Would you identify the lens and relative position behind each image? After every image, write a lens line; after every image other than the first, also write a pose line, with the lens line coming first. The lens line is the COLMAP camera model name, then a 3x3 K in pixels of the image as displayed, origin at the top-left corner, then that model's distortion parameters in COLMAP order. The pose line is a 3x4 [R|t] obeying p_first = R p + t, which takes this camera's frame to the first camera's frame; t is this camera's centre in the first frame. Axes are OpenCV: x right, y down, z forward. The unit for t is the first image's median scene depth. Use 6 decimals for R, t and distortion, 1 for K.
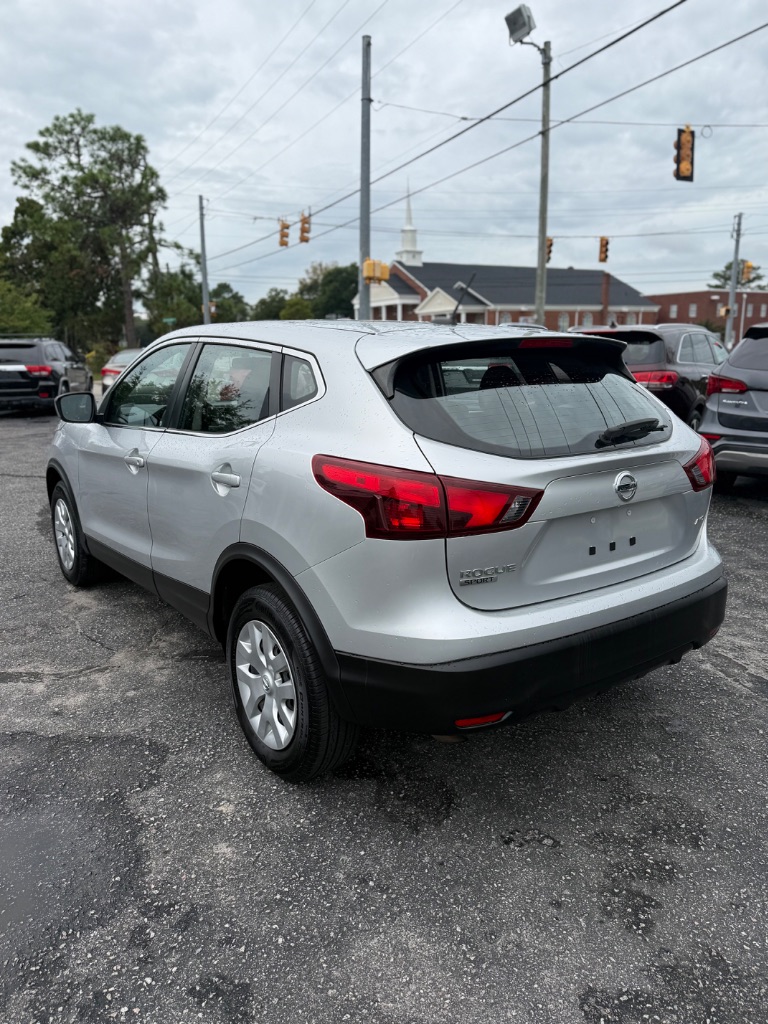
lens RADIAL K [[805.9, 0, 380.1], [0, 805.9, 540.1], [0, 0, 1]] dist [0.026652, -0.035884]
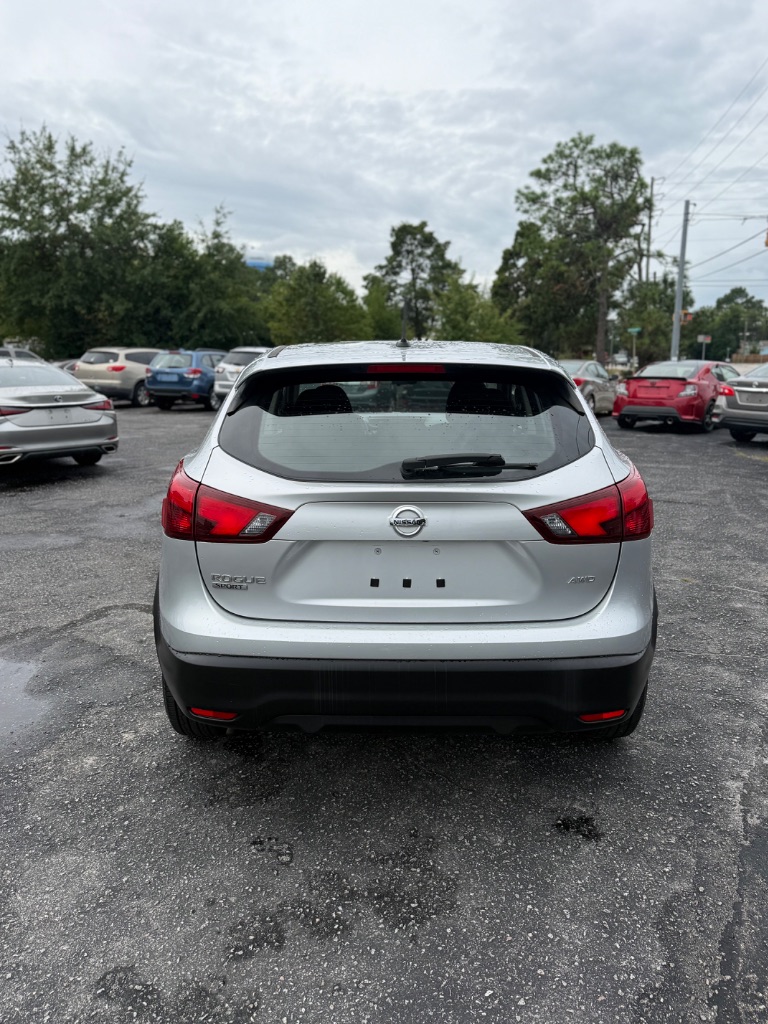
lens RADIAL K [[815.8, 0, 387.6], [0, 815.8, 525.1], [0, 0, 1]] dist [0.033580, -0.049525]
pose [[0.770345, 0.134907, -0.623192, 0.167710], [-0.152383, 0.987992, 0.025513, -0.015843], [0.619151, 0.075310, 0.781652, 0.046999]]
